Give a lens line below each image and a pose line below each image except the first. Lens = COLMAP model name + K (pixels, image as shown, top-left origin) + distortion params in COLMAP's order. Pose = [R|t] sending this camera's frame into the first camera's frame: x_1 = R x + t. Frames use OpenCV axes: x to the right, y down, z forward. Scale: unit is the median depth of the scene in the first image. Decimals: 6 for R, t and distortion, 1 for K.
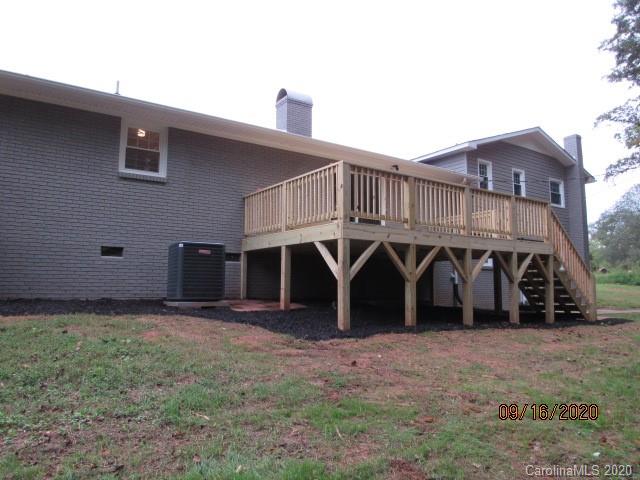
lens RADIAL K [[478.2, 0, 320.0], [0, 478.2, 240.0], [0, 0, 1]] dist [0.004682, 0.002175]
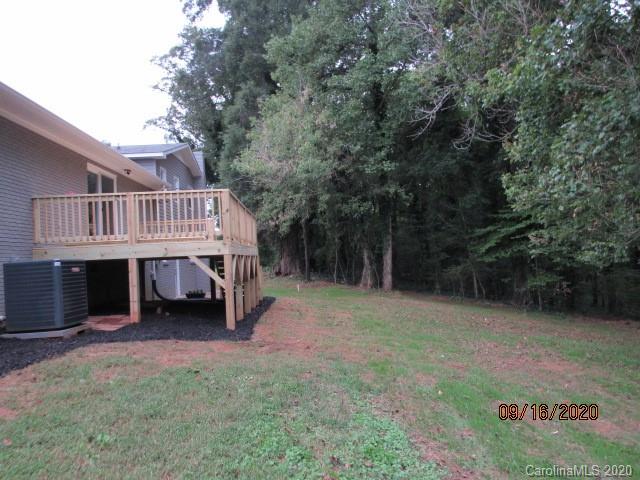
lens RADIAL K [[478.2, 0, 320.0], [0, 478.2, 240.0], [0, 0, 1]] dist [0.004682, 0.002175]
pose [[0.523396, 0.000690, 0.852089, -0.686525], [-0.039939, 0.998920, 0.023724, -0.061935], [-0.851153, -0.046448, 0.522859, 0.146210]]
